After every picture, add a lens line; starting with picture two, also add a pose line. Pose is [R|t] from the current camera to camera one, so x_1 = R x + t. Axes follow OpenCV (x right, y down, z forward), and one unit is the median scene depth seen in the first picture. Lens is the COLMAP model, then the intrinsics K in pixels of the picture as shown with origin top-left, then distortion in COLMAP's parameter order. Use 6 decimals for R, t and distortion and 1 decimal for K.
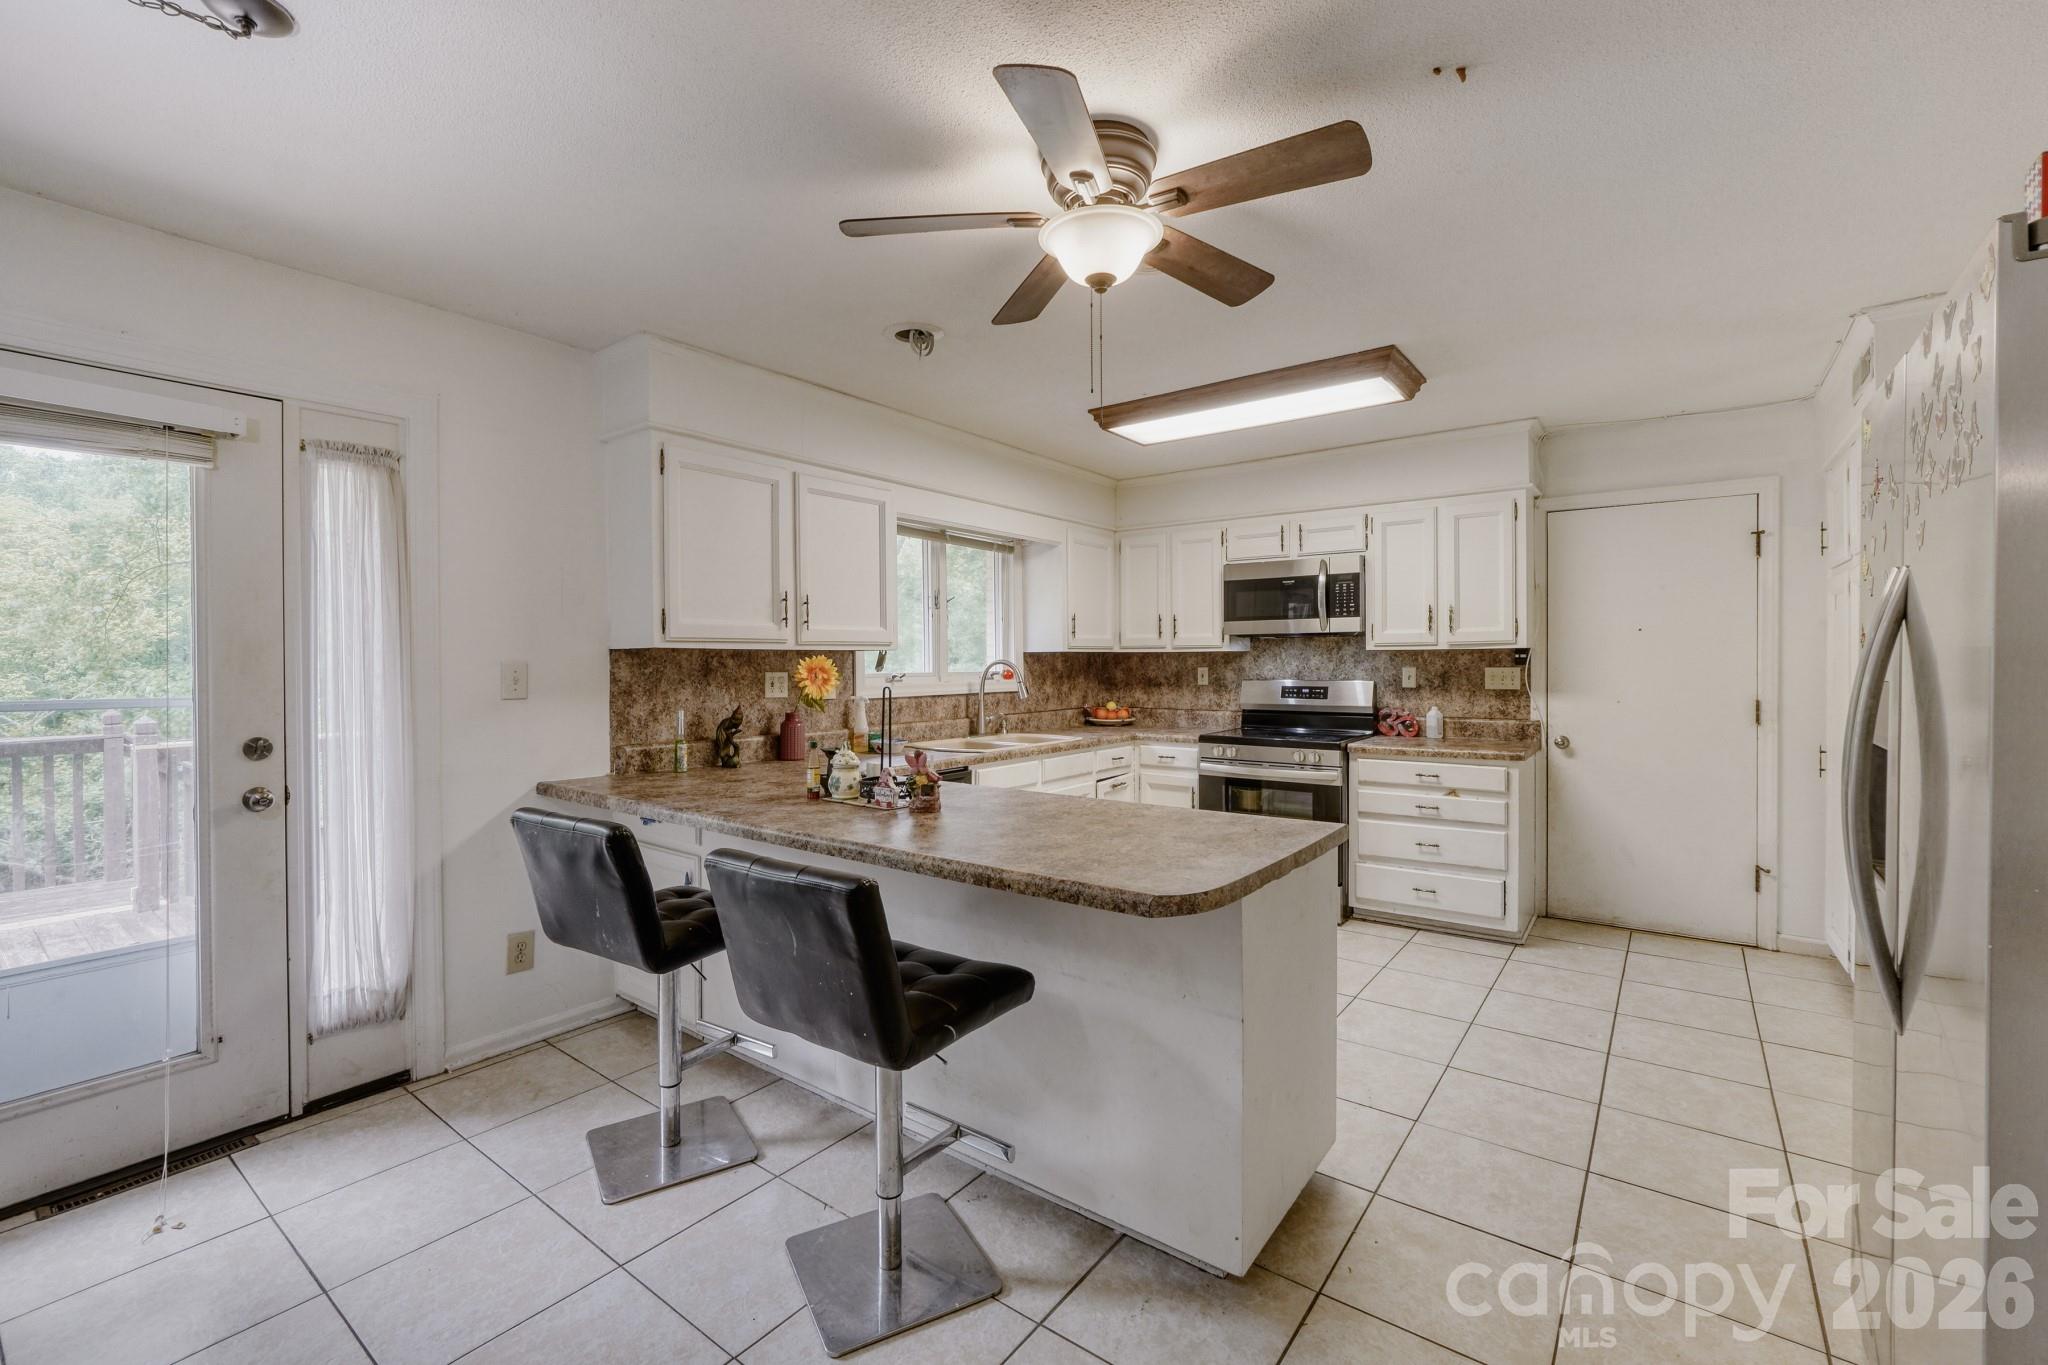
lens RADIAL K [[855.9, 0, 1033.4], [0, 855.9, 664.8], [0, 0, 1]] dist [-0.011413, 0.003569]
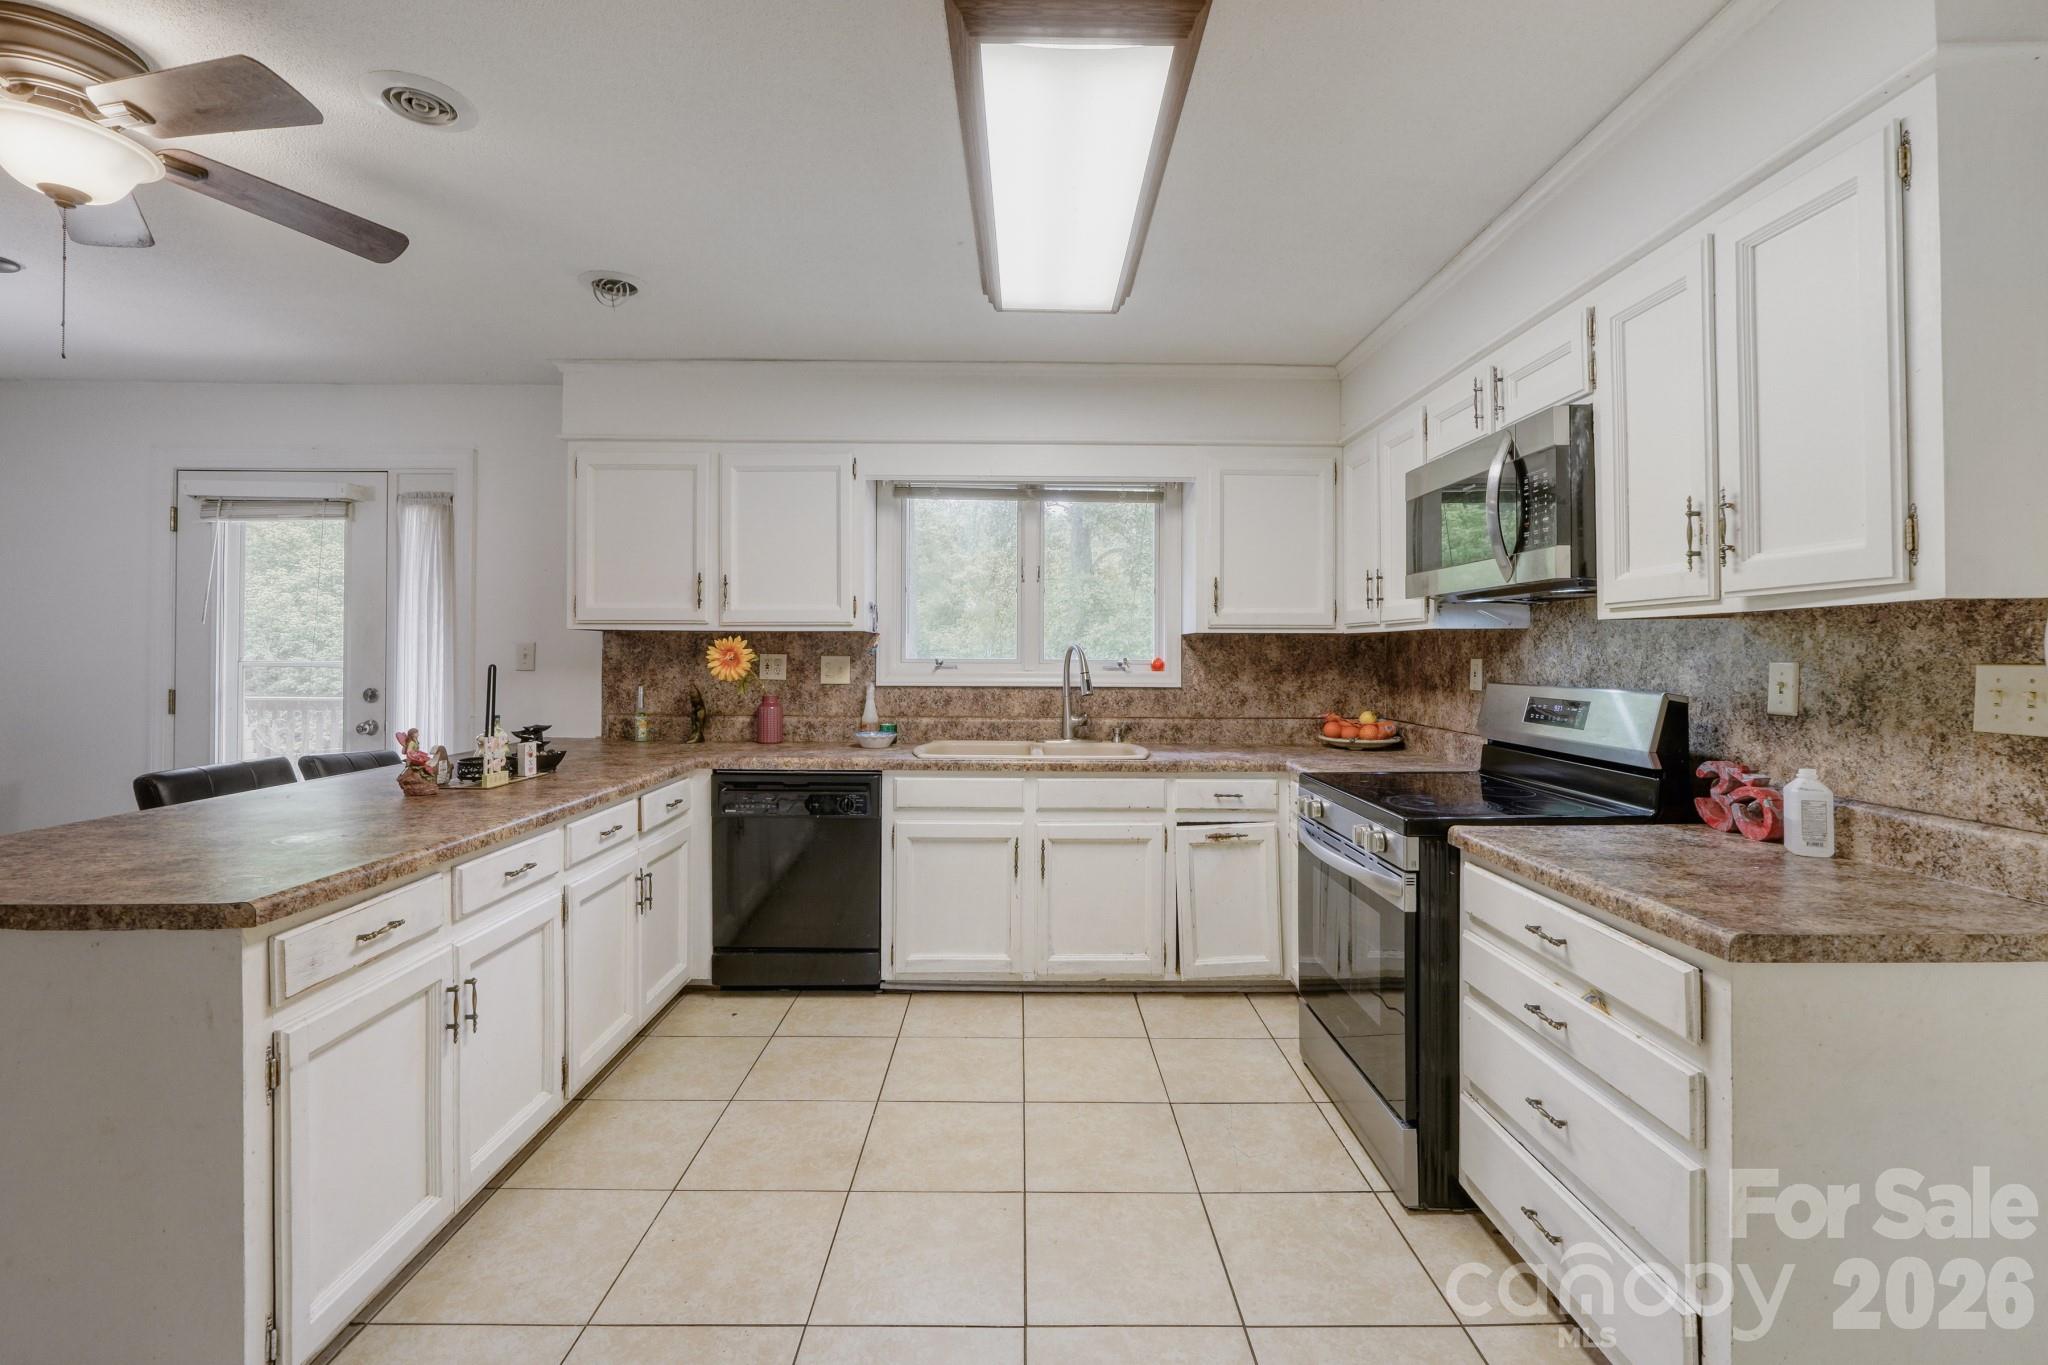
lens RADIAL K [[855.9, 0, 972.4], [0, 855.9, 634.6], [0, 0, 1]] dist [-0.011413, 0.003569]
pose [[0.611742, -0.008942, -0.791007, 0.889486], [-0.011968, 0.999717, -0.020557, 0.004803], [0.790967, 0.022042, 0.611462, 0.803051]]
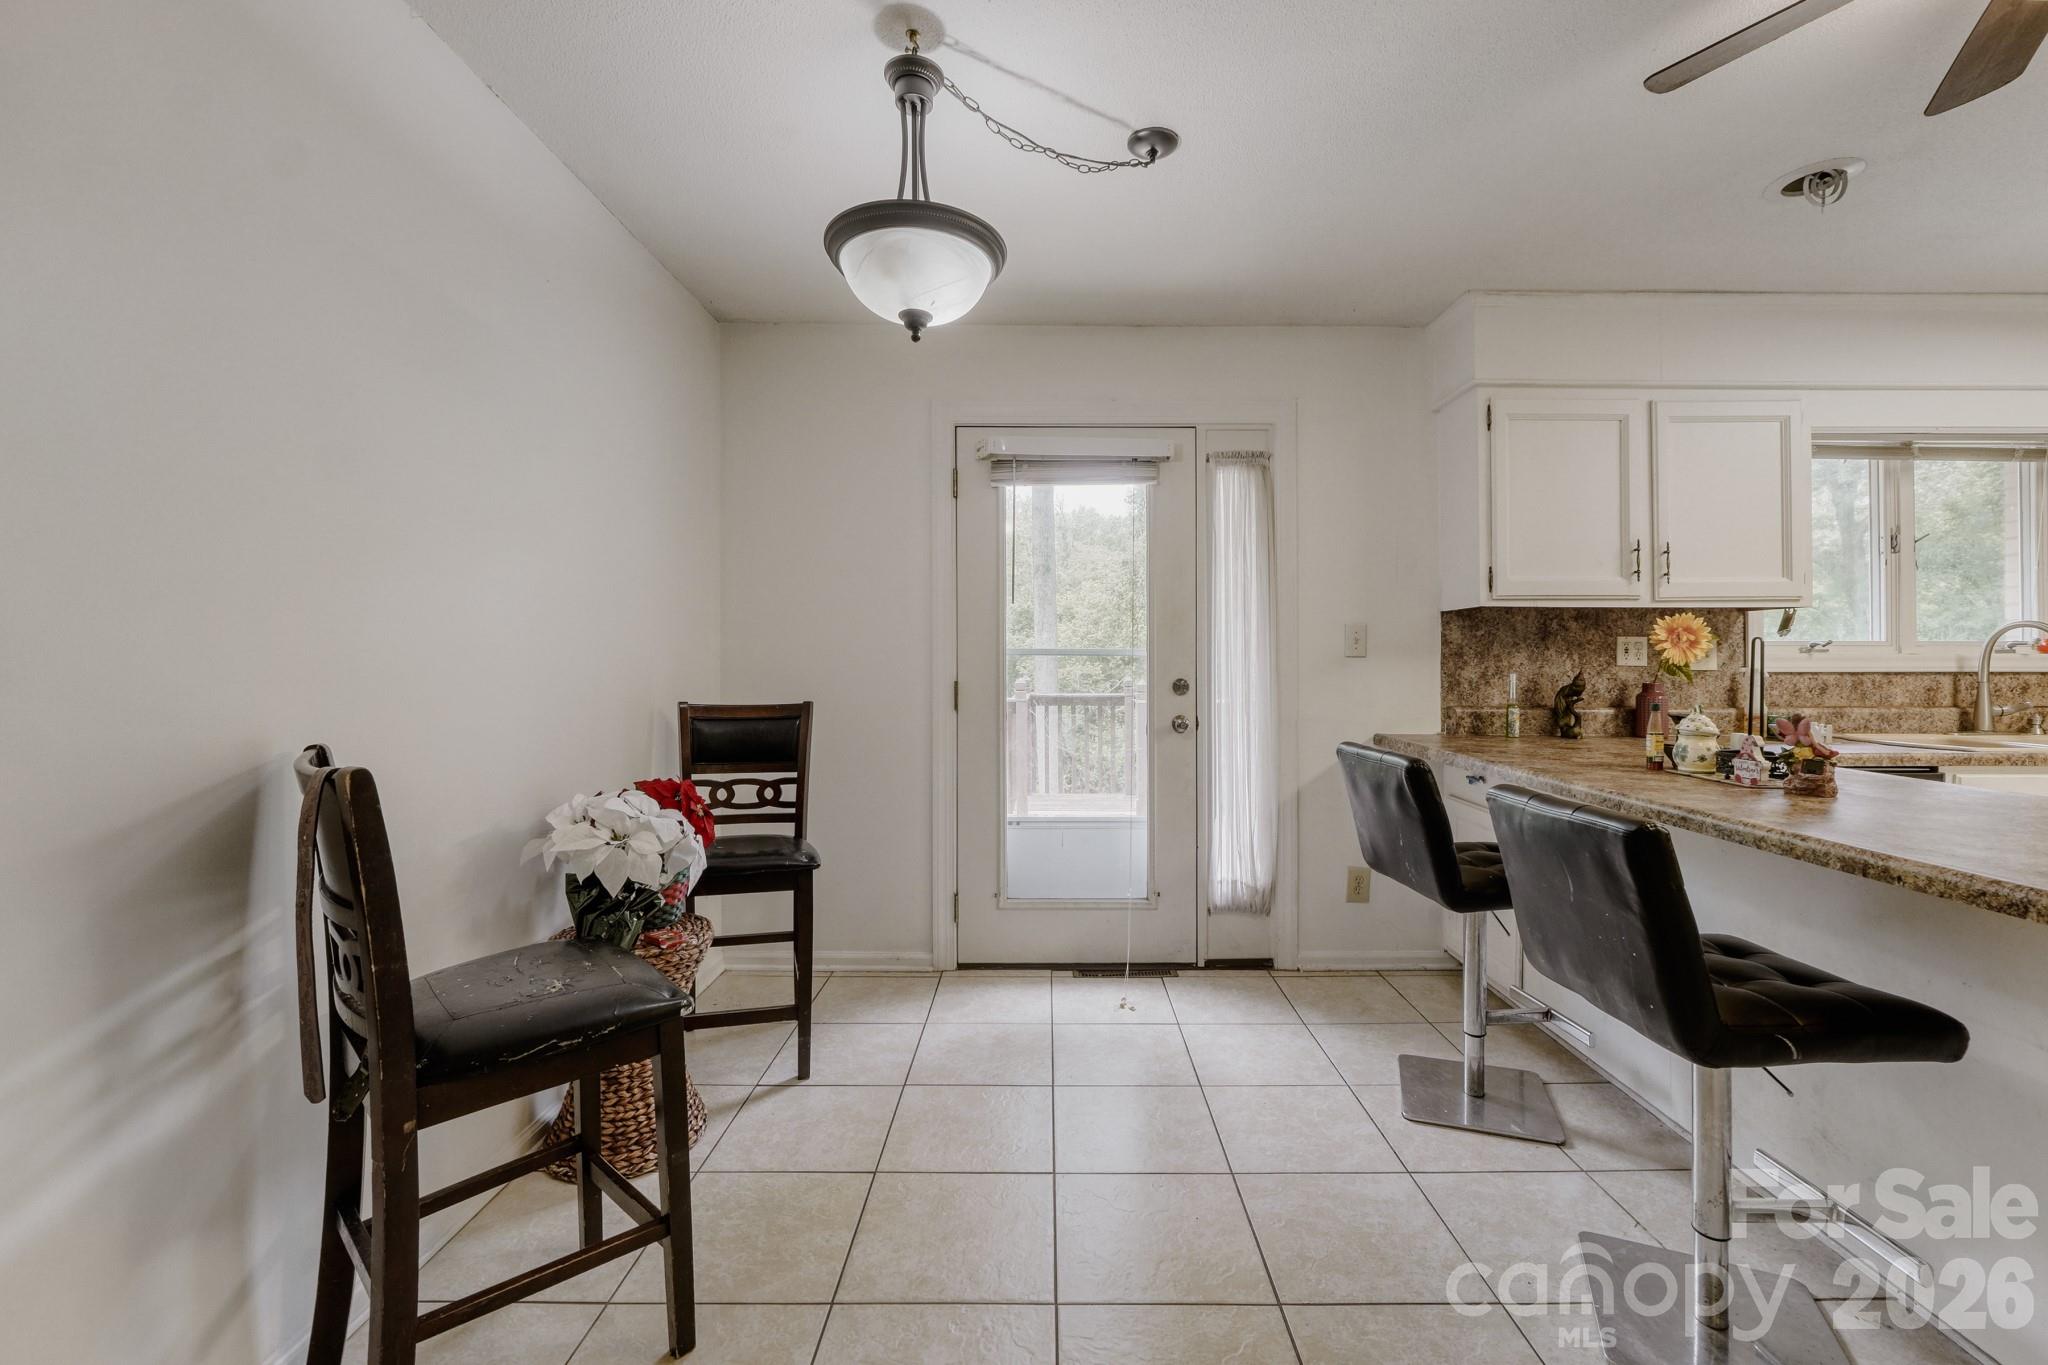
lens RADIAL K [[855.9, 0, 1045.2], [0, 855.9, 634.6], [0, 0, 1]] dist [-0.011413, 0.003569]
pose [[0.609099, 0.000328, -0.793094, 0.033216], [-0.006259, 0.999971, -0.004393, 0.019819], [0.793069, 0.007640, 0.609084, -0.003074]]
